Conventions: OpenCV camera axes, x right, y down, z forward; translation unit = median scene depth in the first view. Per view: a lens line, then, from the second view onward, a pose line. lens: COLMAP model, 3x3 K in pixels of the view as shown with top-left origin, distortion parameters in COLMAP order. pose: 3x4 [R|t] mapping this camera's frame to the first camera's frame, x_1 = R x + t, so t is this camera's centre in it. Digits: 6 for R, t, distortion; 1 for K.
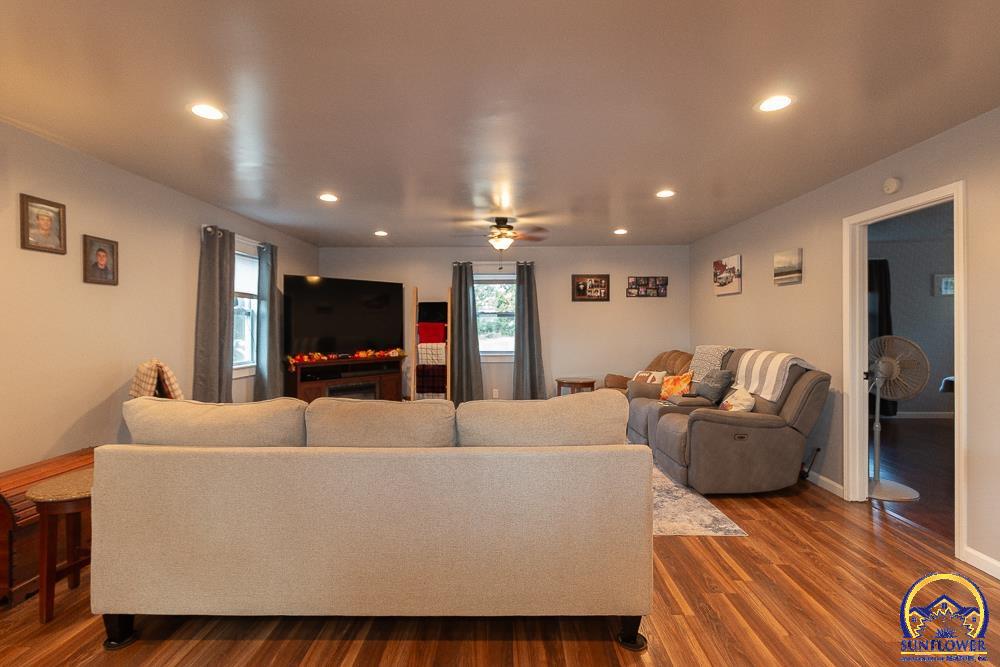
lens RADIAL K [[475.4, 0, 501.0], [0, 475.4, 325.4], [0, 0, 1]] dist [0.010088, -0.000055]
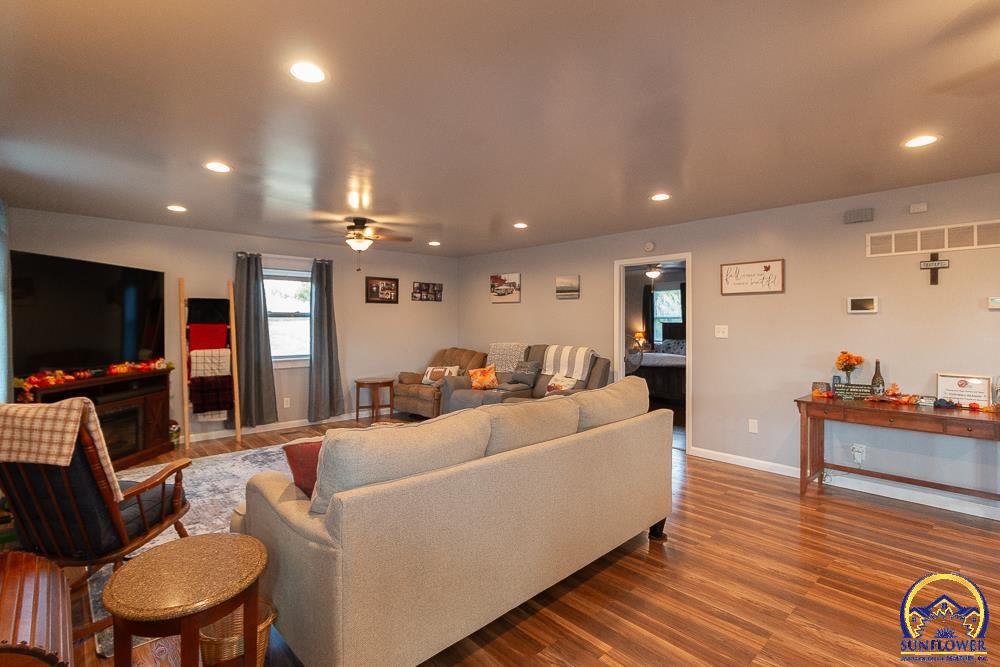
lens RADIAL K [[475.4, 0, 501.0], [0, 475.4, 325.4], [0, 0, 1]] dist [0.010088, -0.000055]
pose [[0.717662, -0.003108, 0.696385, -0.357037], [-0.003720, 0.999959, 0.008297, -0.012087], [-0.696382, -0.008544, 0.717621, 0.074874]]
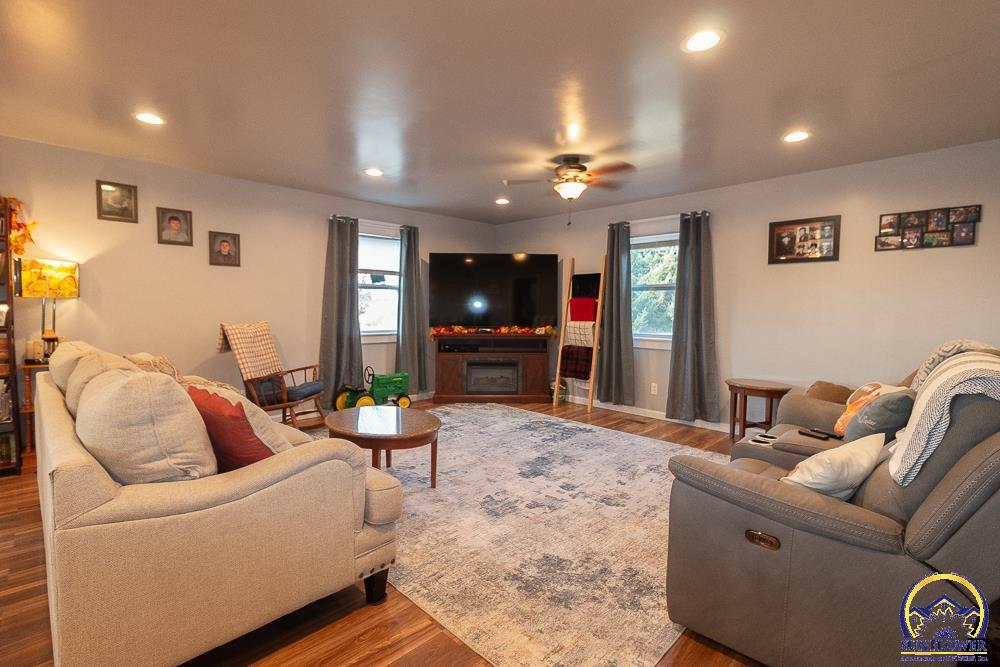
lens RADIAL K [[463.6, 0, 500.0], [0, 463.6, 333.5], [0, 0, 1]] dist [0.008165, 0.000001]
pose [[0.719148, 0.048900, -0.693134, 0.339466], [-0.010249, 0.998159, 0.059785, 0.010333], [0.694781, -0.035890, 0.718325, 0.287602]]
